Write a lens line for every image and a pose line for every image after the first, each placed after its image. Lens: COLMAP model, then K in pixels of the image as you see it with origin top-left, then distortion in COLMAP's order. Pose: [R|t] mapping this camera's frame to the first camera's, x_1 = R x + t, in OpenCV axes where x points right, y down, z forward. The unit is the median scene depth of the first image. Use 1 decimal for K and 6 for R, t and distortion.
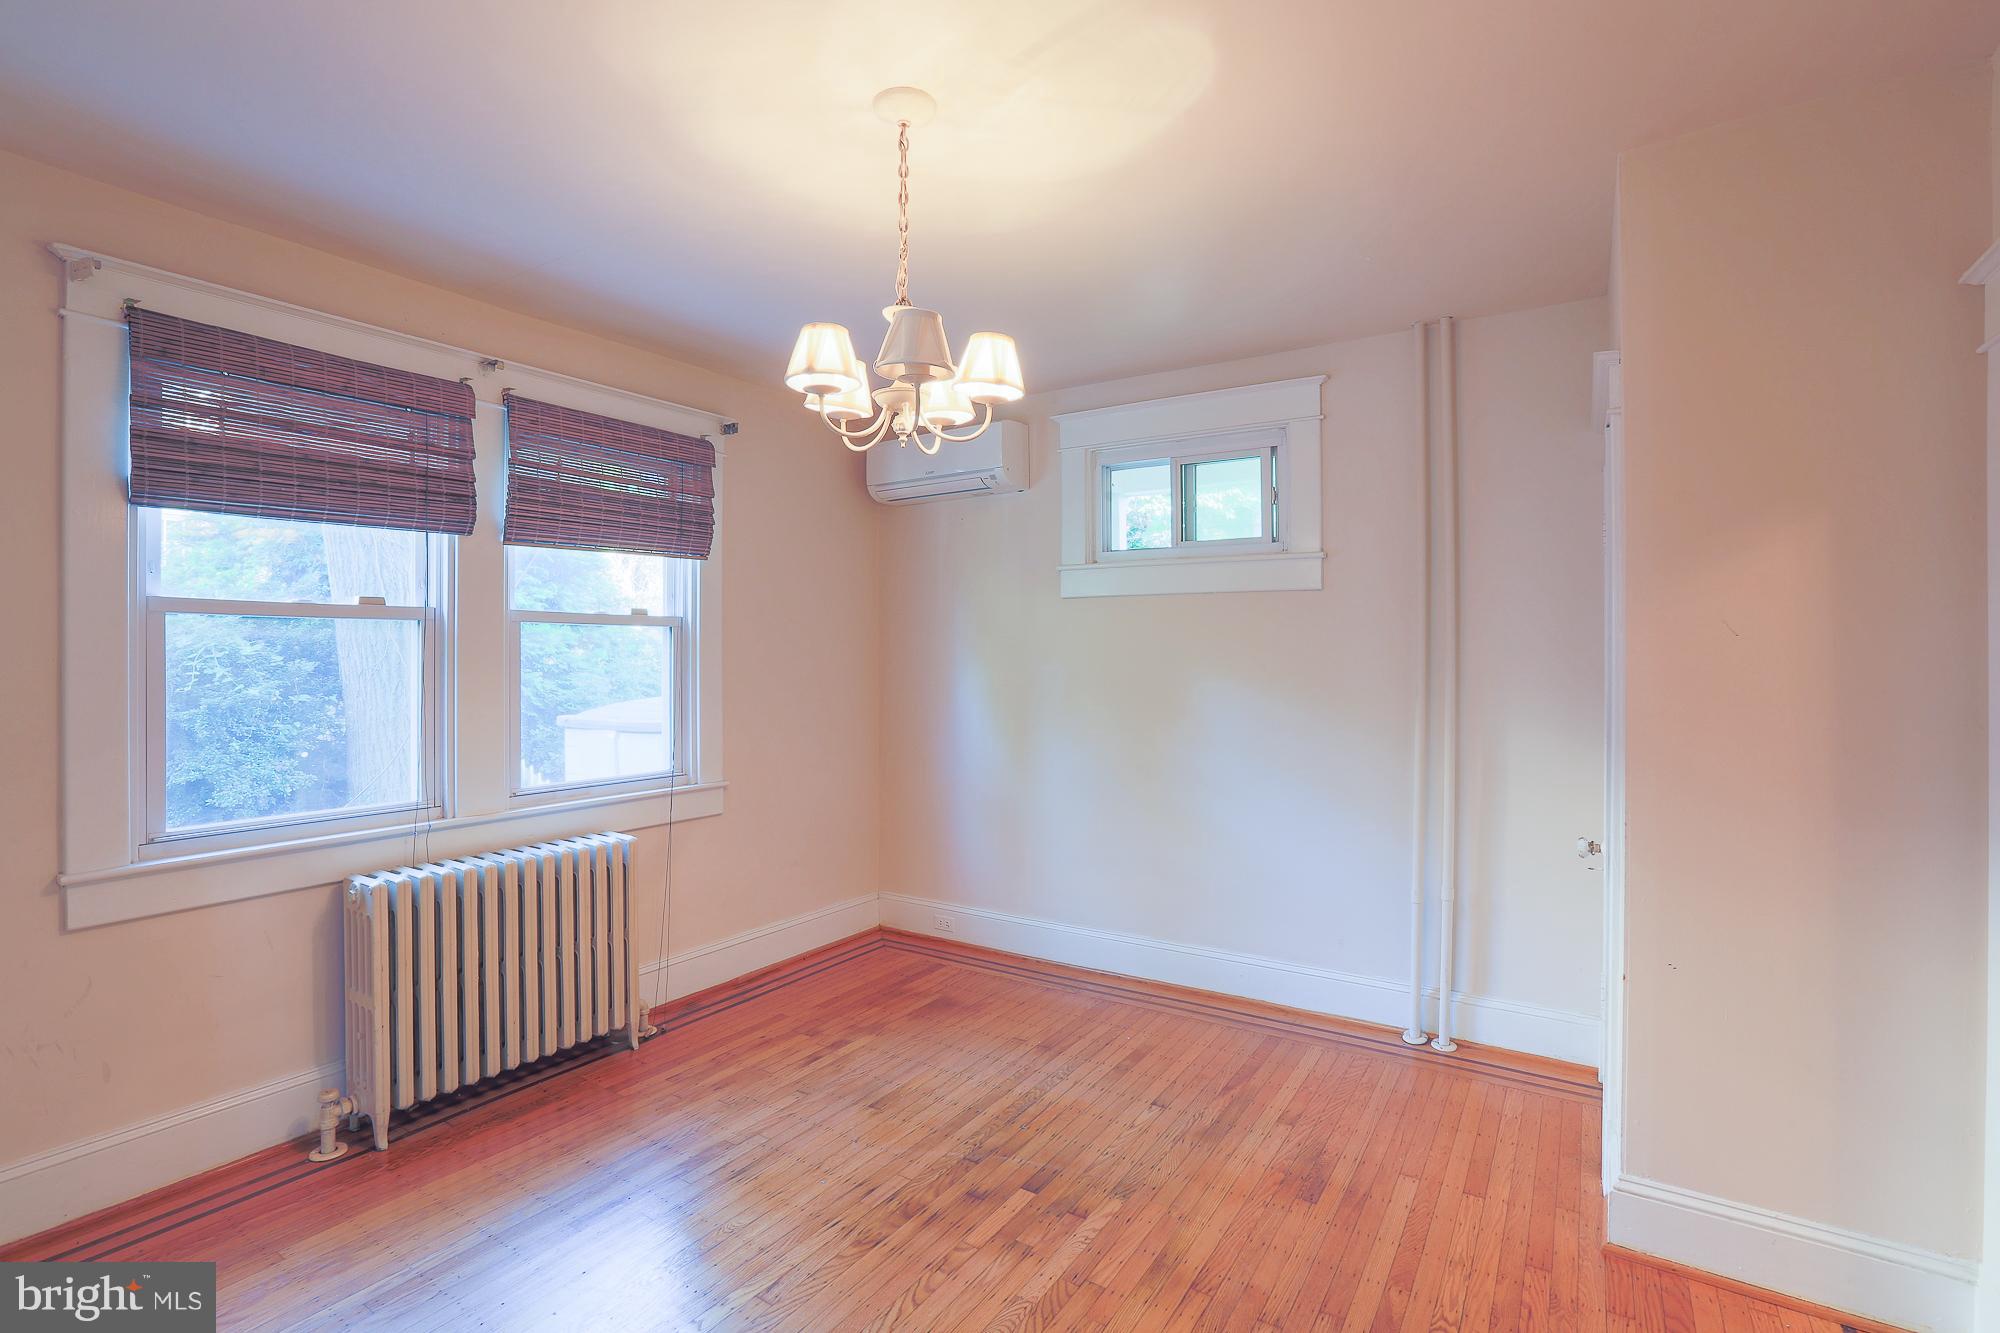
lens RADIAL K [[931.6, 0, 988.3], [0, 931.6, 660.6], [0, 0, 1]] dist [-0.057760, 0.021535]
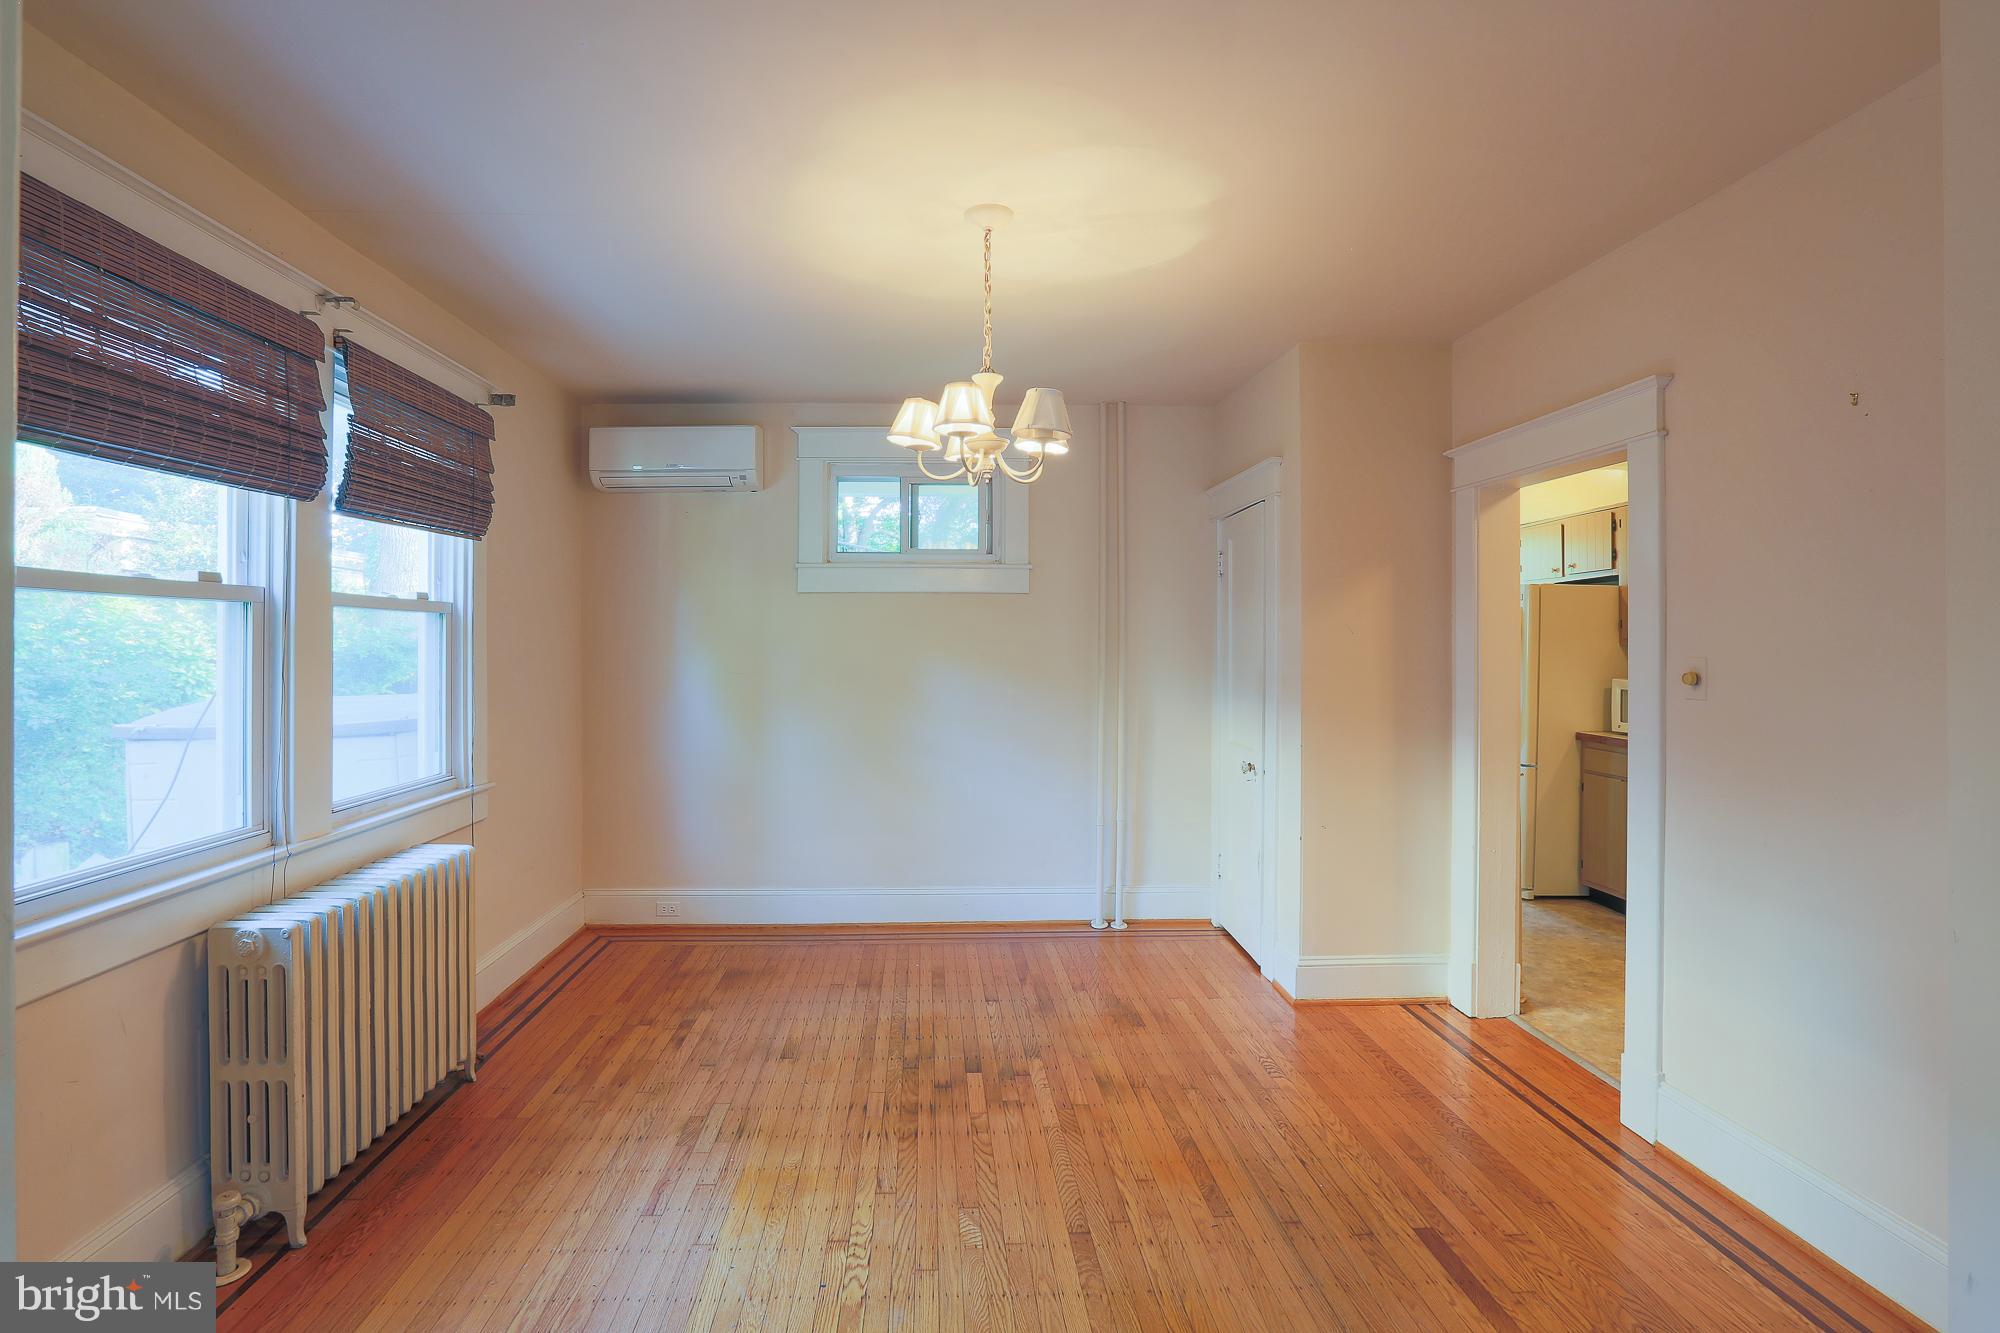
lens RADIAL K [[943.4, 0, 966.5], [0, 943.4, 639.8], [0, 0, 1]] dist [-0.060673, 0.023815]
pose [[0.810622, 0.002622, 0.585564, -0.554203], [0.002366, 0.999967, -0.007752, -0.002914], [-0.585565, 0.007670, 0.810589, -0.026179]]
